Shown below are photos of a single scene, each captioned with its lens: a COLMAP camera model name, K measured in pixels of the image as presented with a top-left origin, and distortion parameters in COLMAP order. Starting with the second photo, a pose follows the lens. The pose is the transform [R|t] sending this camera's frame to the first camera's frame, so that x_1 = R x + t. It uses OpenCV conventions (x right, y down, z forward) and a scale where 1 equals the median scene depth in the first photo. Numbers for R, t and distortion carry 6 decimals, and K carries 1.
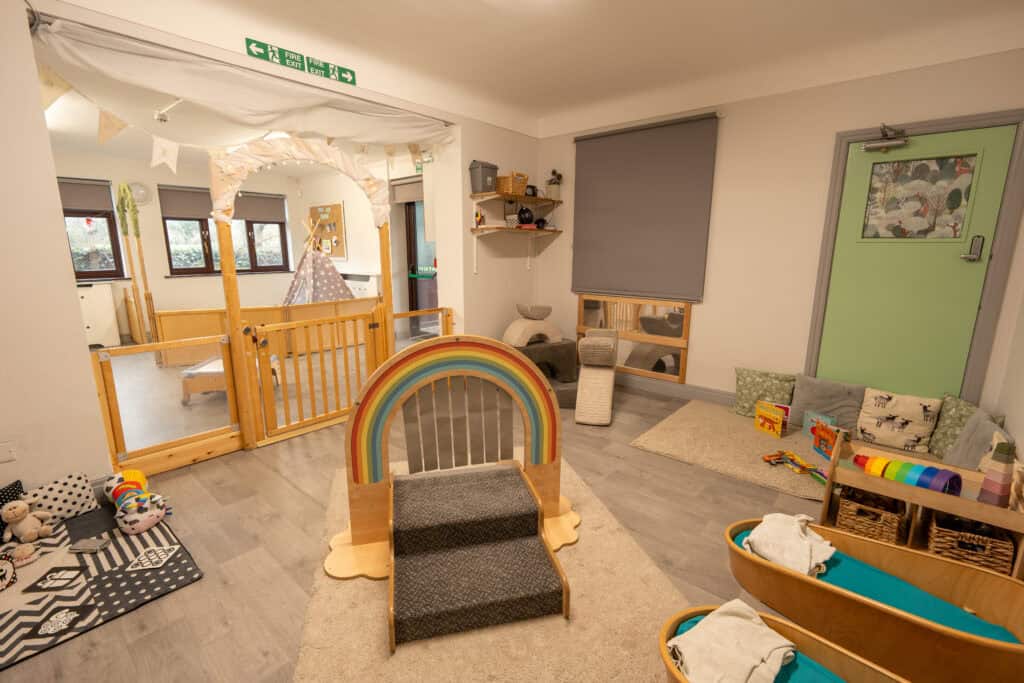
lens RADIAL K [[450.2, 0, 509.8], [0, 450.2, 337.5], [0, 0, 1]] dist [-0.001254, 0.000020]
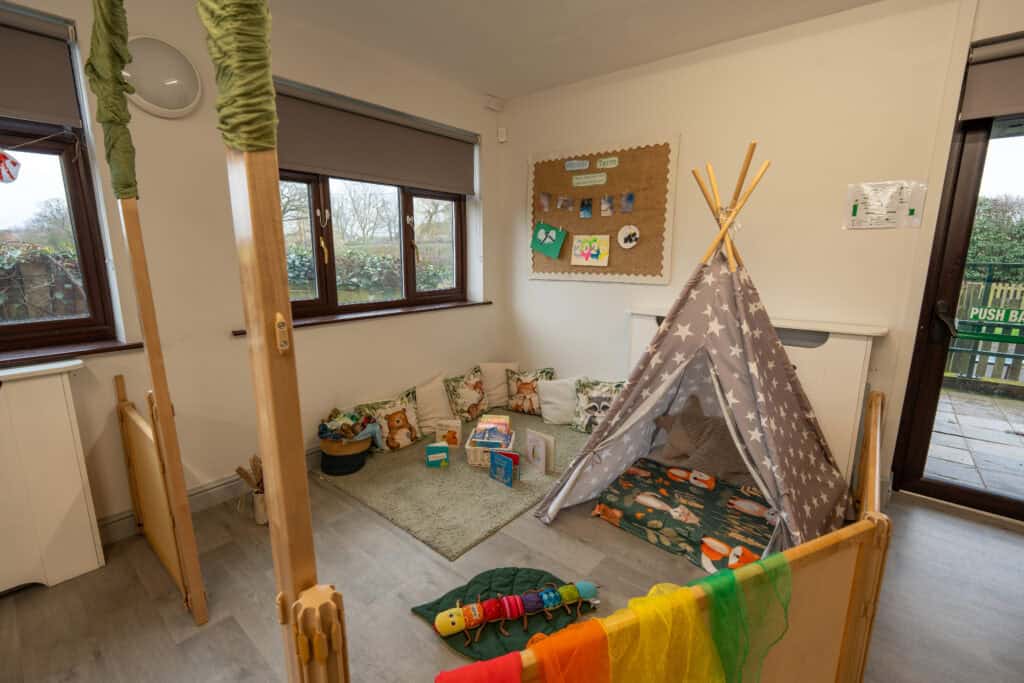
lens RADIAL K [[450.2, 0, 514.1], [0, 450.2, 344.7], [0, 0, 1]] dist [-0.001254, 0.000020]
pose [[0.999658, 0.005098, 0.025633, -0.576843], [-0.005158, 0.999984, 0.002292, -0.130881], [-0.025621, -0.002424, 0.999669, 0.666008]]
